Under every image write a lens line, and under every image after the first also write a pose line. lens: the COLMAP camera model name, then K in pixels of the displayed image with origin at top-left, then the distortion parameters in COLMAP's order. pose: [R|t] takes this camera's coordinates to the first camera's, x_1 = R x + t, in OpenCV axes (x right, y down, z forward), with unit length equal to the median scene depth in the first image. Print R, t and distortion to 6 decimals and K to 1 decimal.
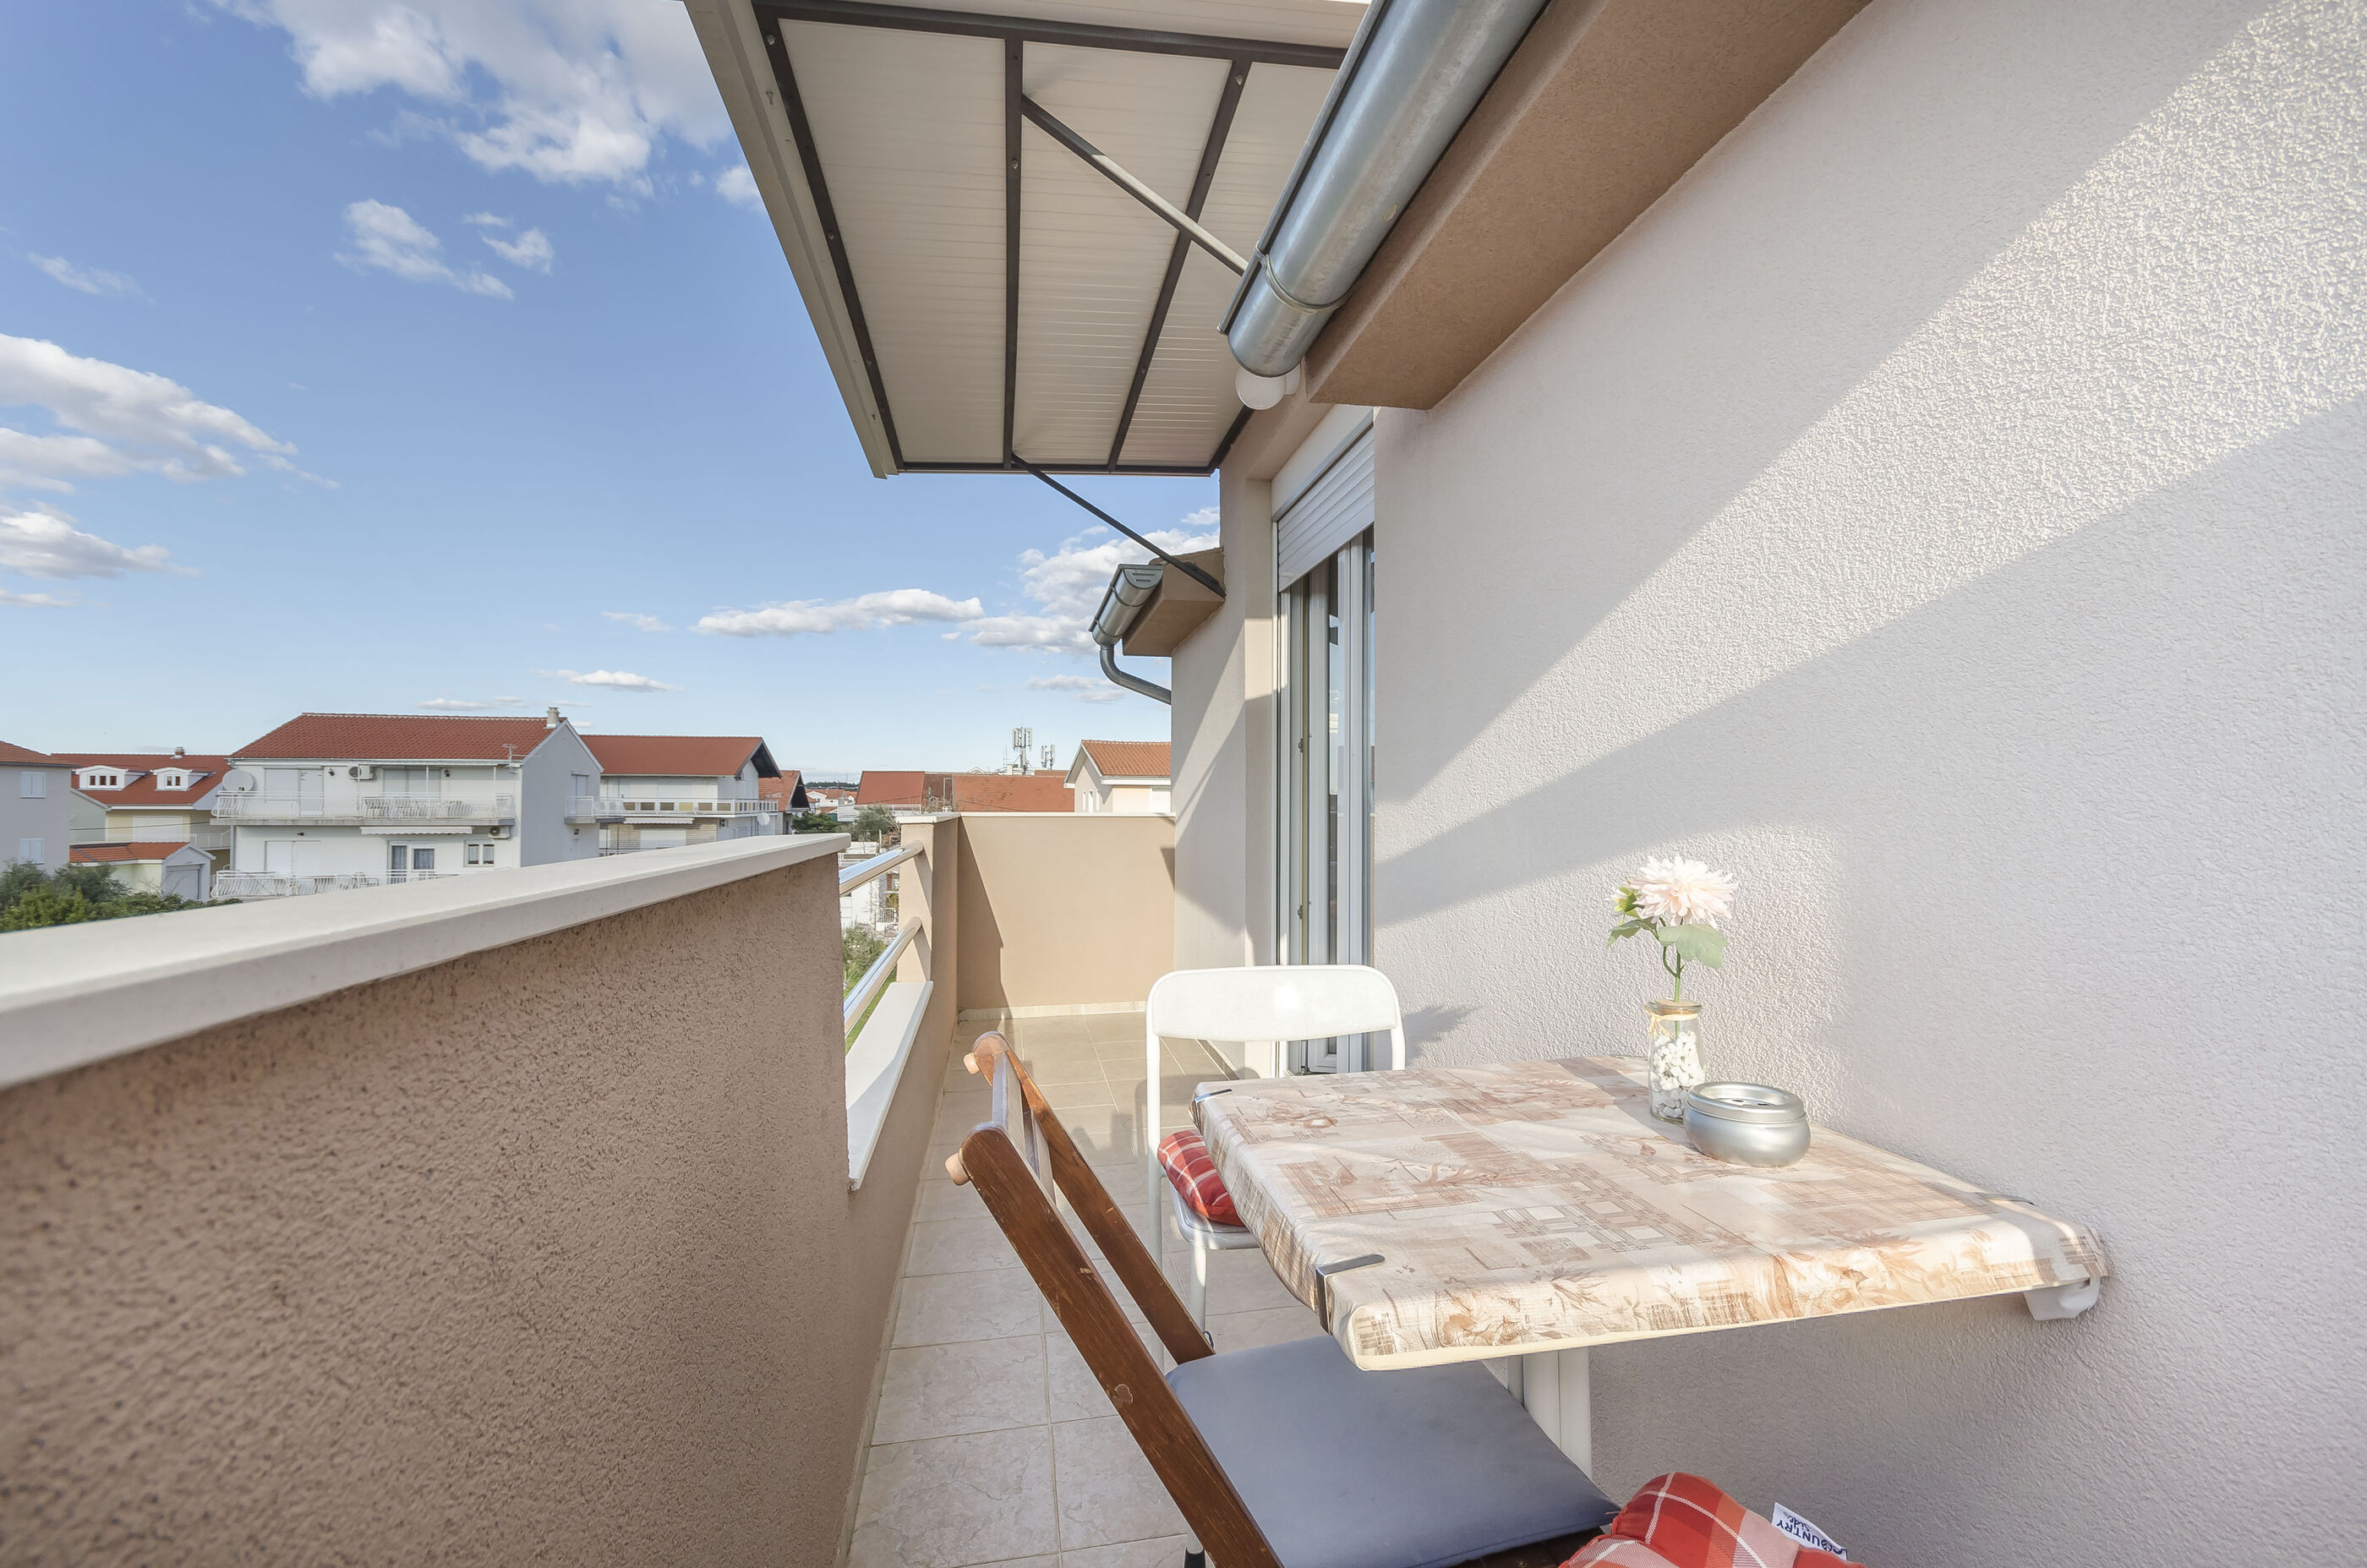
lens RADIAL K [[1039.9, 0, 1185.8], [0, 1039.9, 790.9], [0, 0, 1]] dist [0.013186, 0.000805]
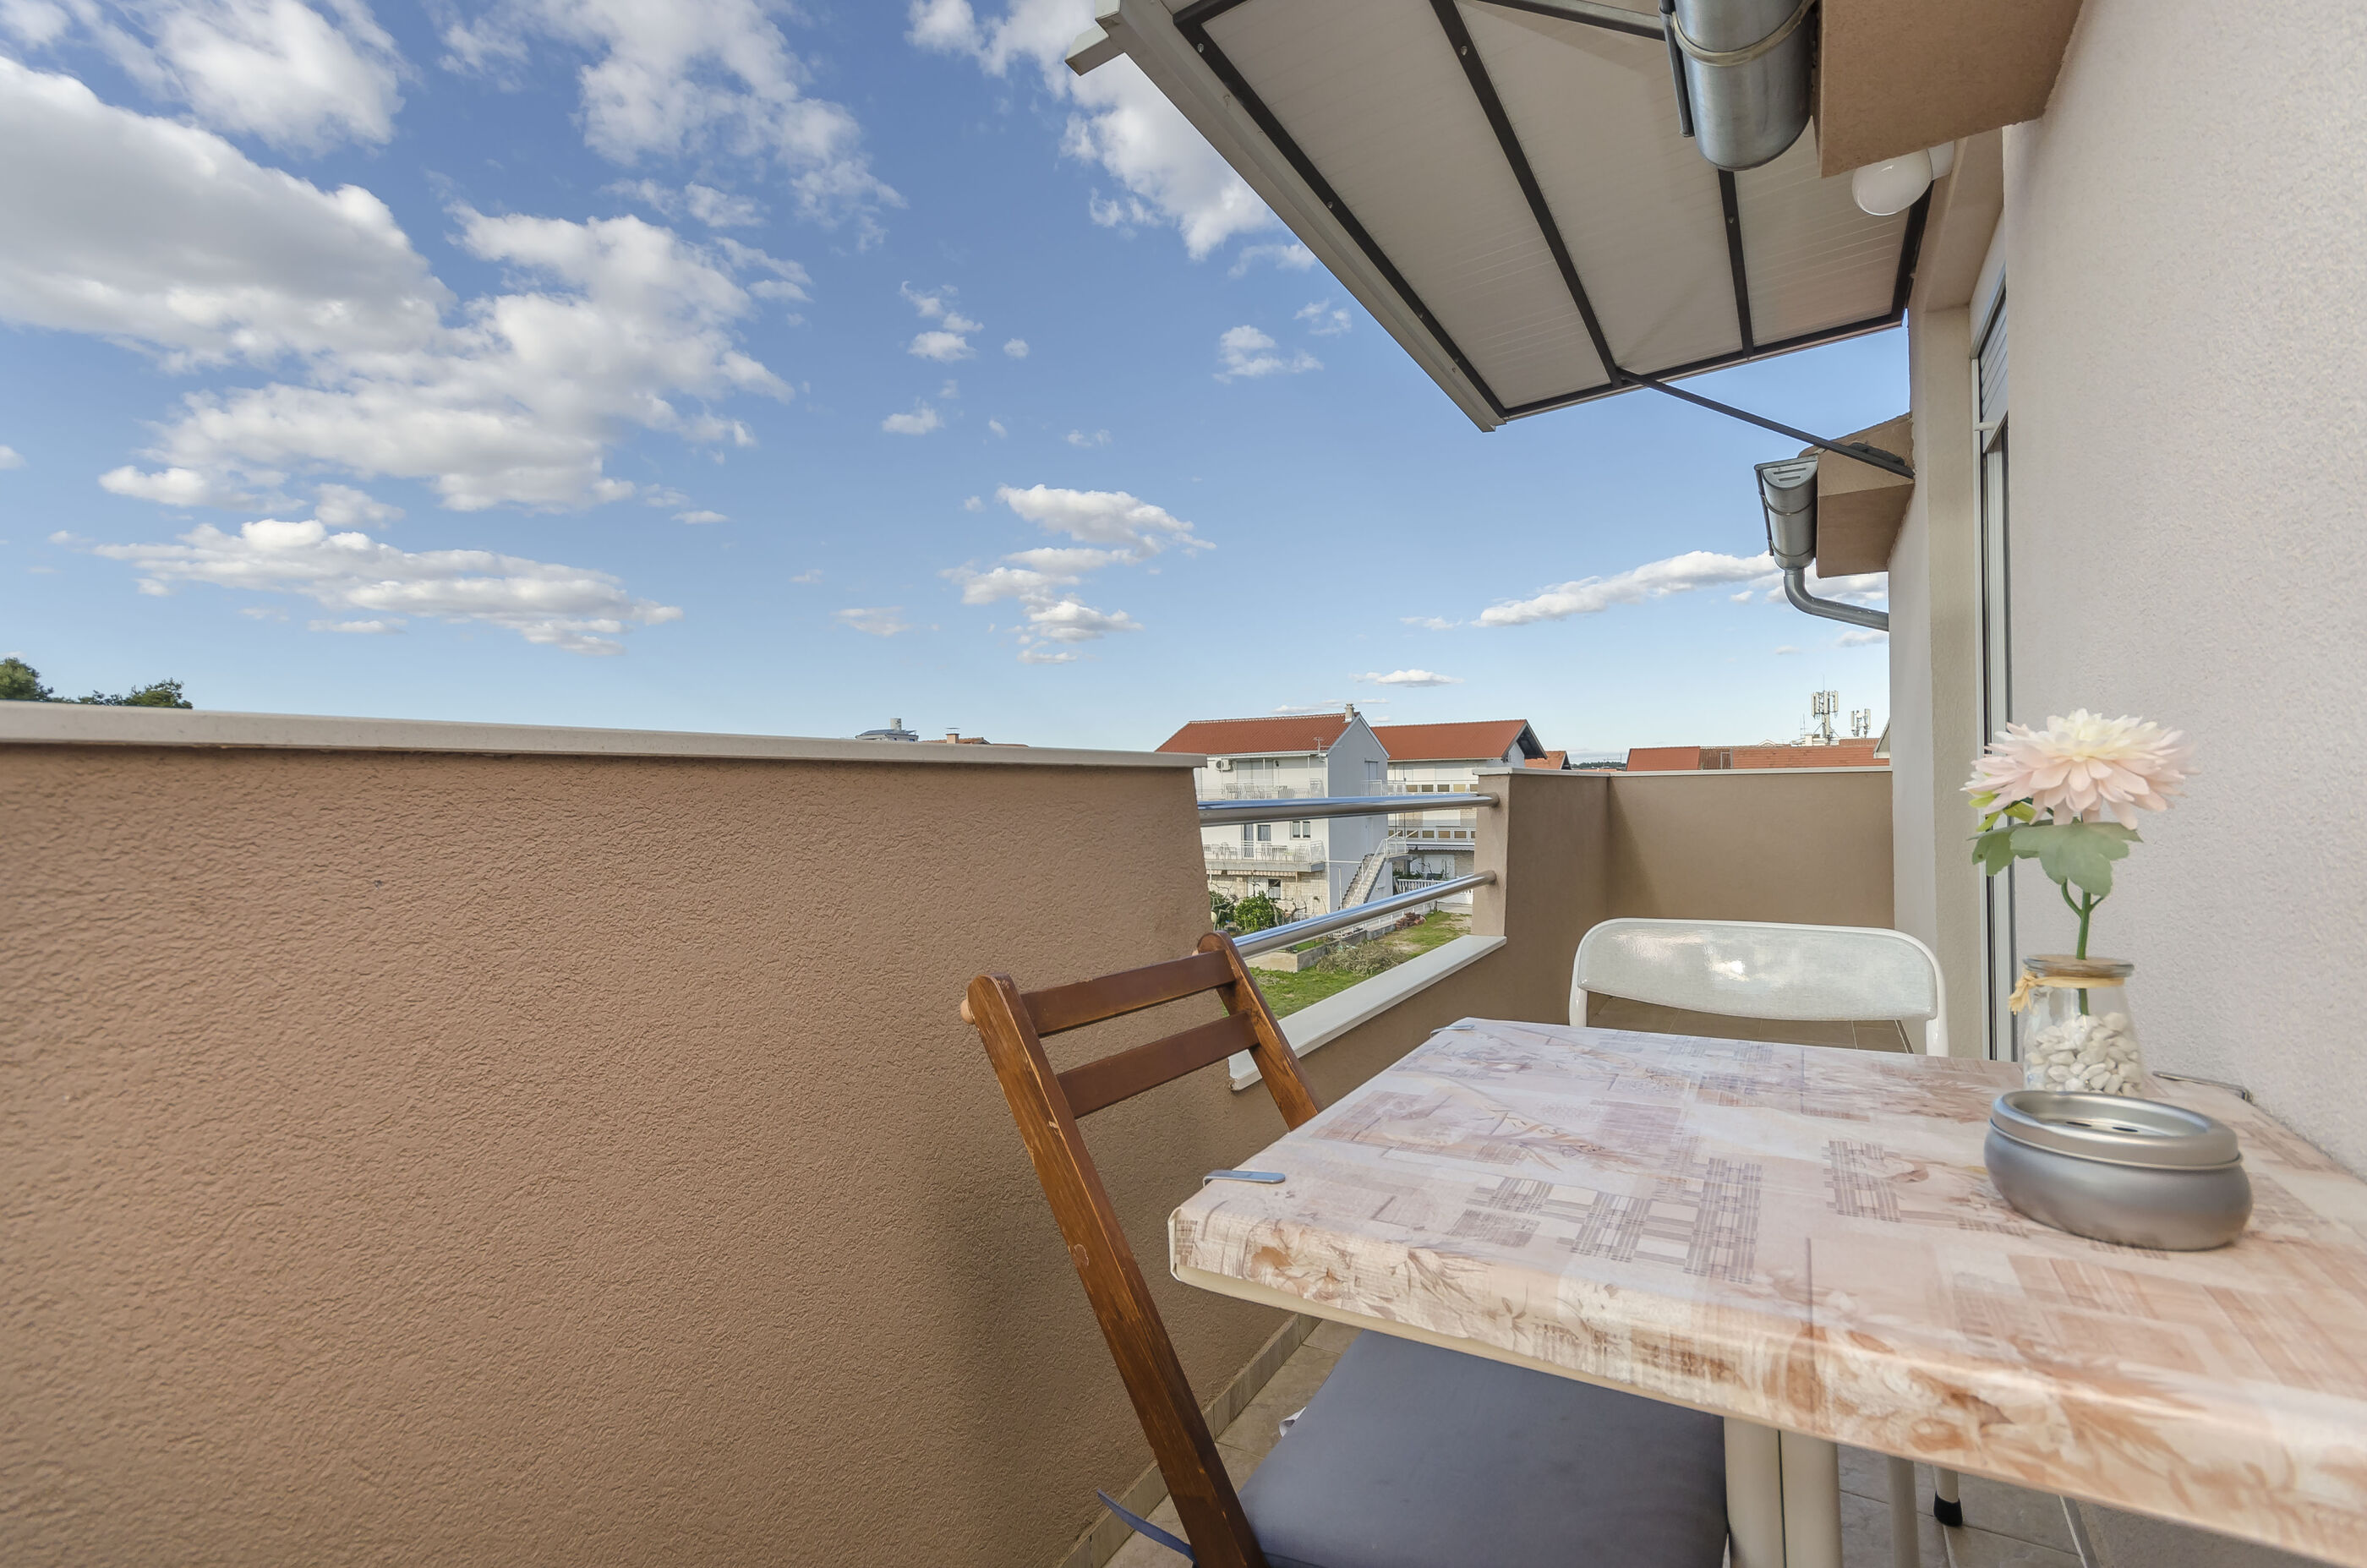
lens RADIAL K [[1033.1, 0, 1183.5], [0, 1033.1, 784.0], [0, 0, 1]] dist [0.008285, 0.000429]
pose [[0.750729, -0.018551, -0.660350, 0.101792], [0.025538, 0.999673, 0.000950, 0.019348], [0.660116, -0.017577, 0.750958, 0.049505]]
